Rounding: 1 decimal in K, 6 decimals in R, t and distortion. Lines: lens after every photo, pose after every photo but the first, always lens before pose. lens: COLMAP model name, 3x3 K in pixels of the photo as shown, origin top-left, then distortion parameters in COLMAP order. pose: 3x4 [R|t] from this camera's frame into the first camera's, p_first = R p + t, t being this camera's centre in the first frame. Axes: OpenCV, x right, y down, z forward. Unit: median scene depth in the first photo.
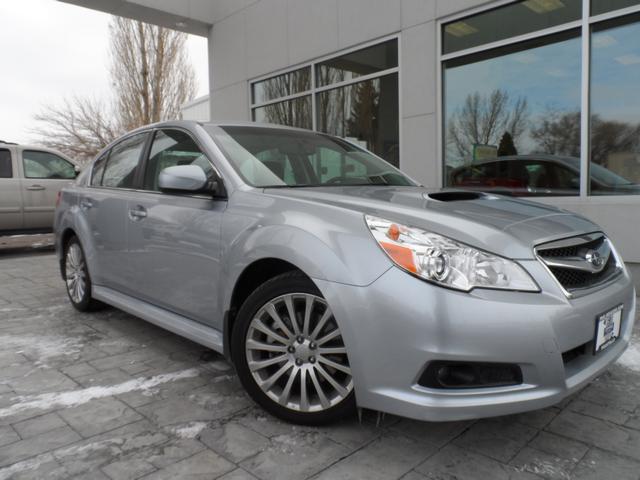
lens RADIAL K [[481.5, 0, 320.7], [0, 481.5, 239.1], [0, 0, 1]] dist [-0.010764, -0.005750]
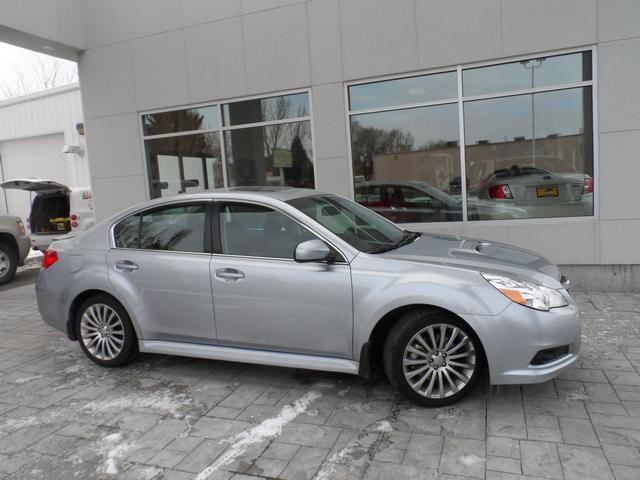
lens RADIAL K [[481.5, 0, 319.1], [0, 481.5, 240.0], [0, 0, 1]] dist [-0.010764, -0.005750]
pose [[0.907669, -0.080363, 0.411920, -0.980689], [0.079771, 0.996639, 0.018662, -0.212899], [-0.412035, 0.015921, 0.911029, -0.270300]]
